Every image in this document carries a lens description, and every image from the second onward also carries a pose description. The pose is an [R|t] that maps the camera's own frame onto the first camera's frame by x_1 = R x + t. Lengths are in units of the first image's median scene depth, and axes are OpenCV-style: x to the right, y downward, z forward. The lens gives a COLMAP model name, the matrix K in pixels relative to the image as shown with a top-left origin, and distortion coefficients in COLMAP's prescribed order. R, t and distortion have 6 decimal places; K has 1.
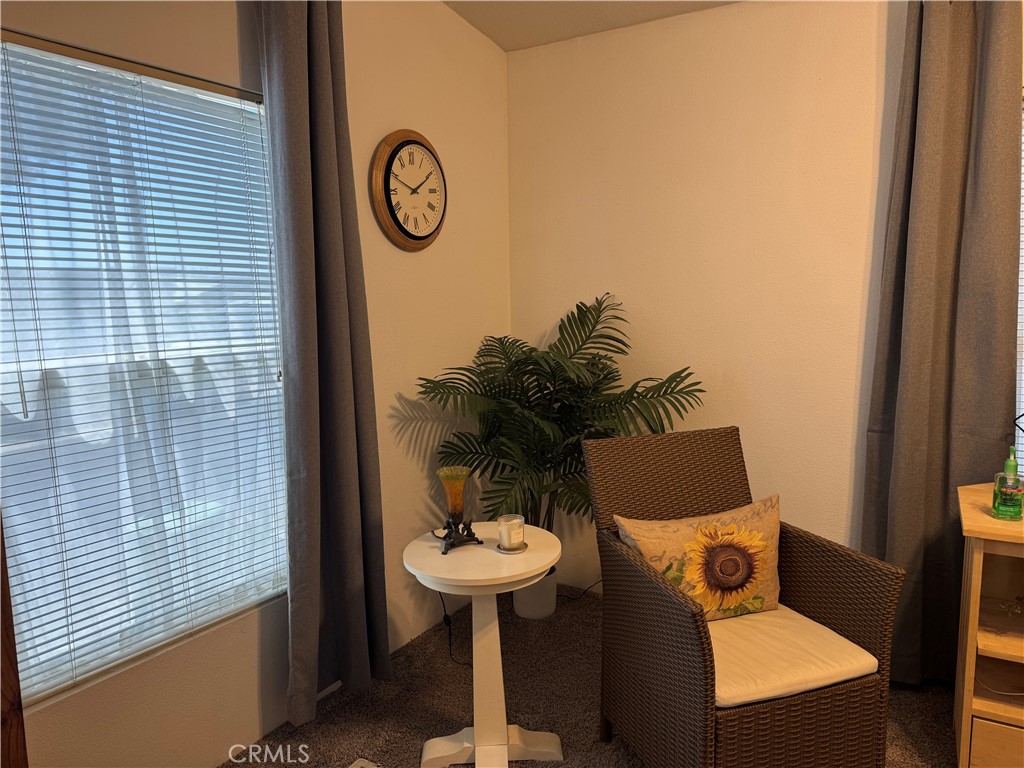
lens RADIAL K [[696.2, 0, 509.4], [0, 696.2, 390.2], [0, 0, 1]] dist [0.101227, -0.123720]
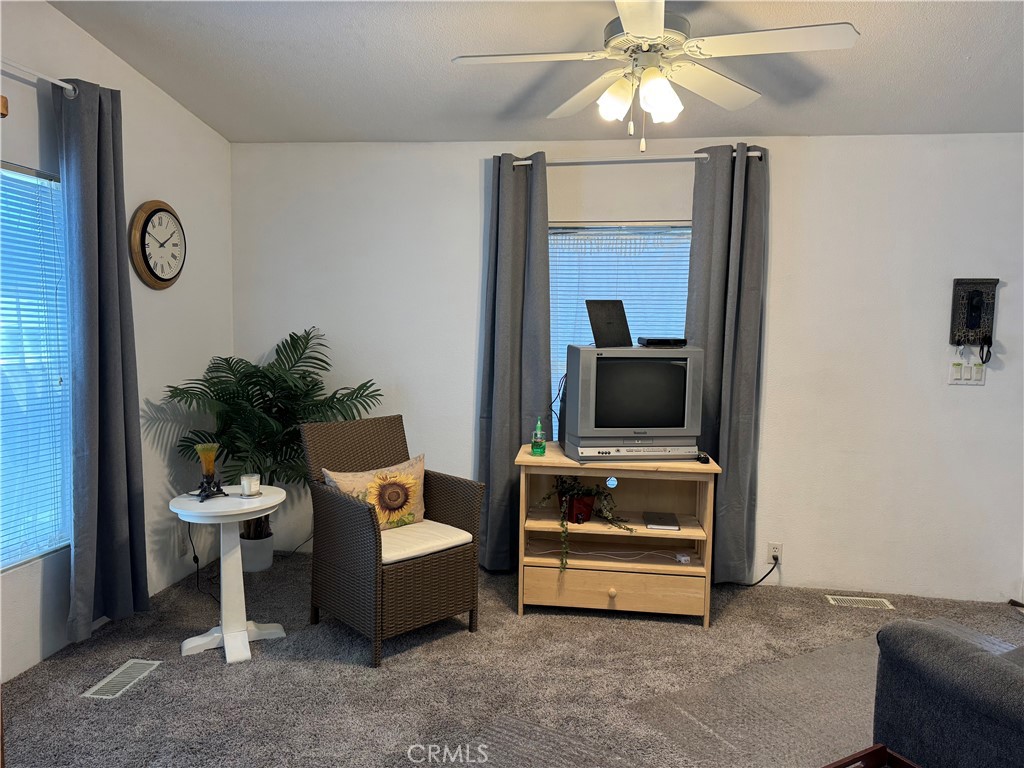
lens RADIAL K [[720.3, 0, 512.0], [0, 720.3, 384.0], [0, 0, 1]] dist [0.114647, -0.175814]
pose [[0.912618, 0.001521, 0.408811, -0.110188], [0.021974, 0.998365, -0.052769, 0.072677], [-0.408223, 0.057141, 0.911092, -0.574111]]
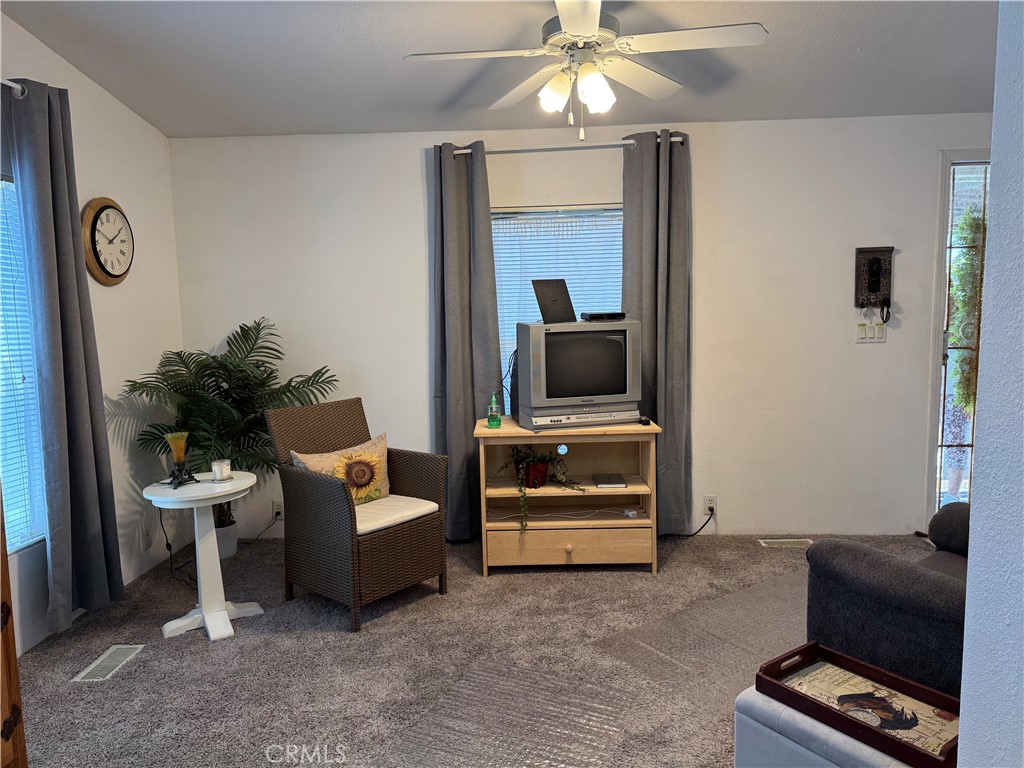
lens RADIAL K [[720.3, 0, 512.0], [0, 720.3, 384.0], [0, 0, 1]] dist [0.114647, -0.175814]
pose [[0.866535, -0.052202, 0.496378, -0.203360], [0.078447, 0.996400, -0.032158, 0.101461], [-0.492912, 0.066805, 0.867511, -0.635369]]
